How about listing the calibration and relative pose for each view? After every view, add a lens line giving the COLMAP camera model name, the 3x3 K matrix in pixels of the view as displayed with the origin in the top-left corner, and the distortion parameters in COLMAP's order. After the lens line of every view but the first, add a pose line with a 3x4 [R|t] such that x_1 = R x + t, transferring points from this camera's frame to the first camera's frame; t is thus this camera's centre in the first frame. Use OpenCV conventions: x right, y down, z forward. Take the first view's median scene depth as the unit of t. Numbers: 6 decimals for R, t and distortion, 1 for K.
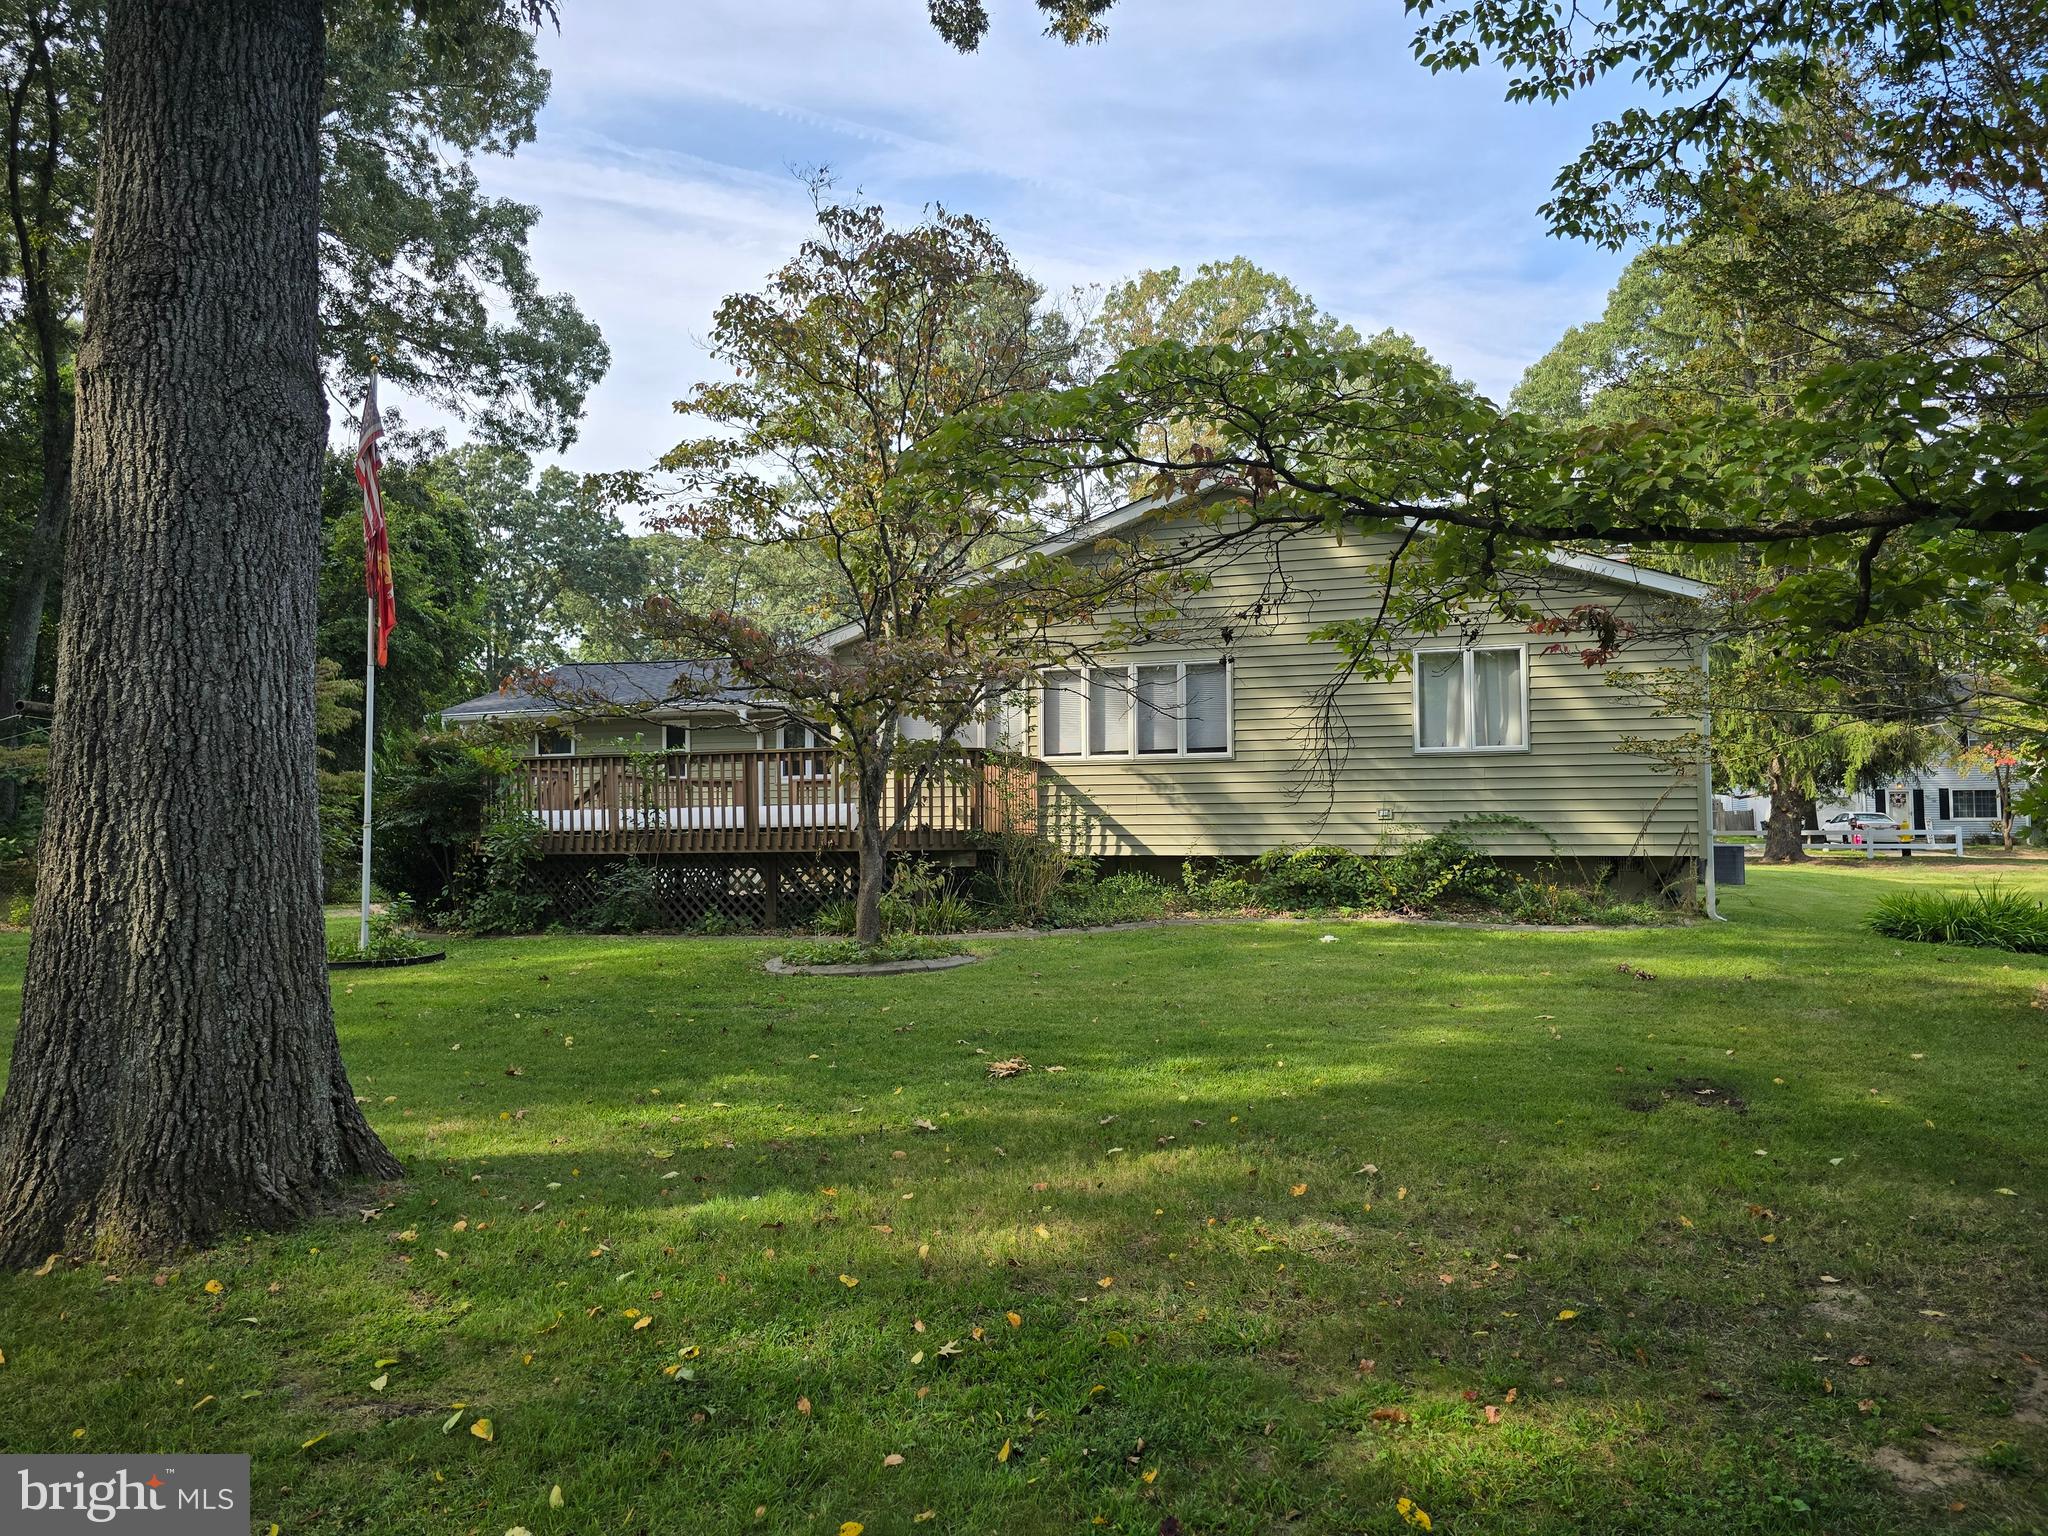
lens RADIAL K [[1366.3, 0, 1036.0], [0, 1366.3, 758.1], [0, 0, 1]] dist [0.062853, -0.062469]
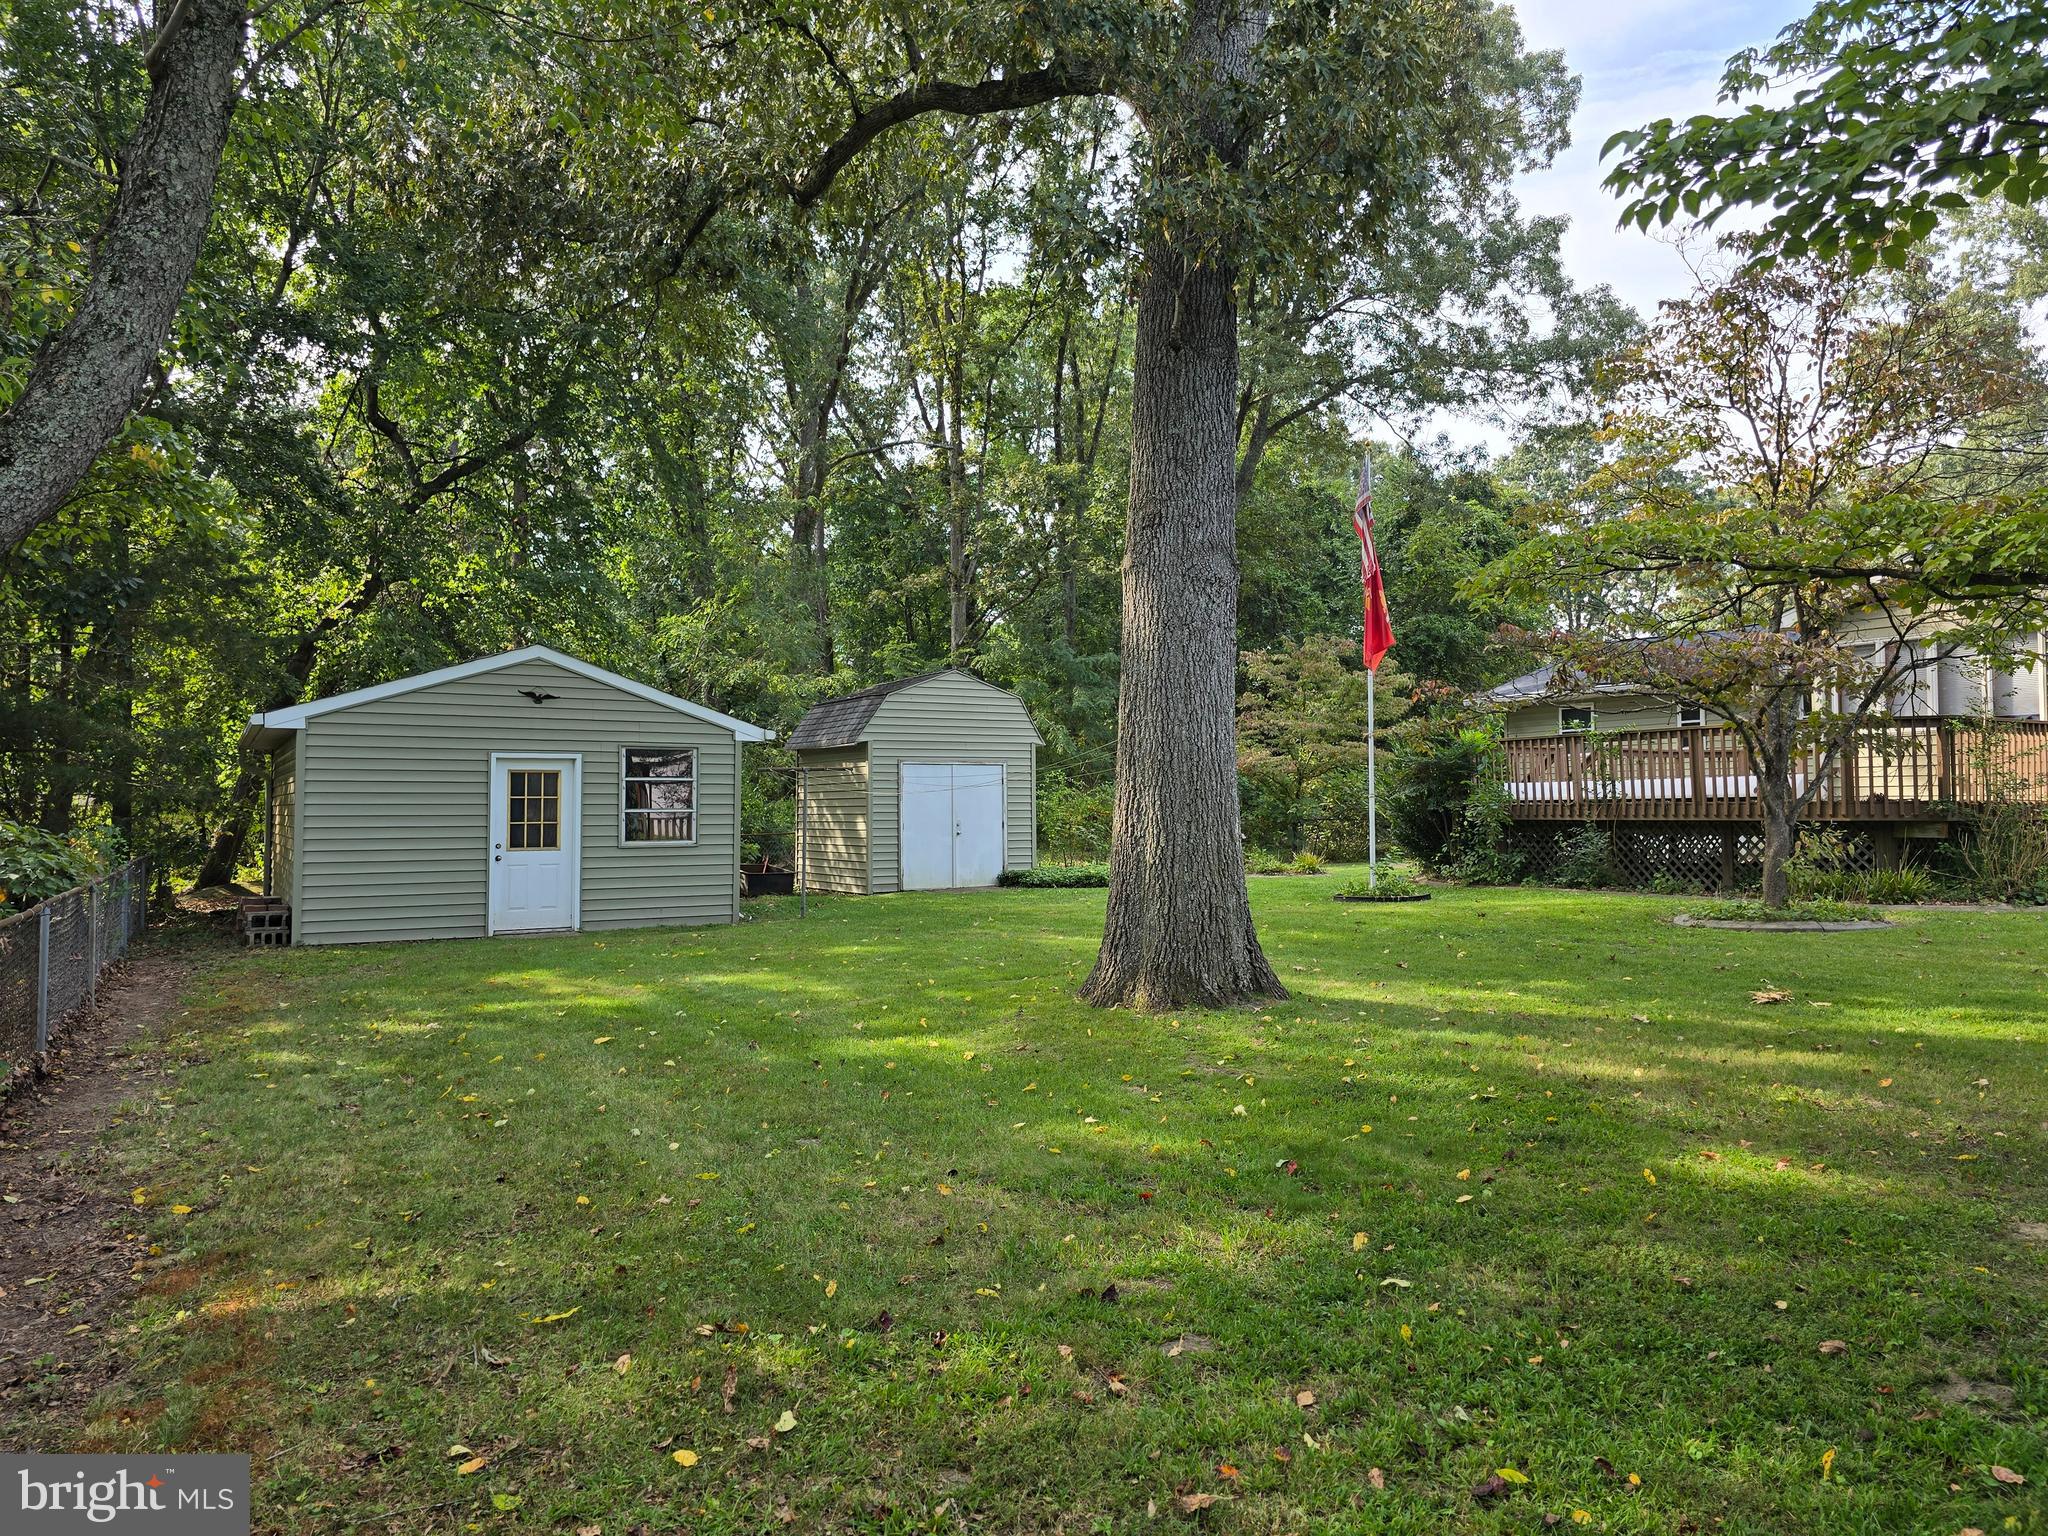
lens RADIAL K [[1366.3, 0, 1036.0], [0, 1366.3, 758.1], [0, 0, 1]] dist [0.062853, -0.062469]
pose [[0.720813, -0.021117, -0.692808, 0.168163], [0.037426, 0.999263, 0.008480, -0.009185], [0.692119, -0.032041, 0.721072, -0.148253]]
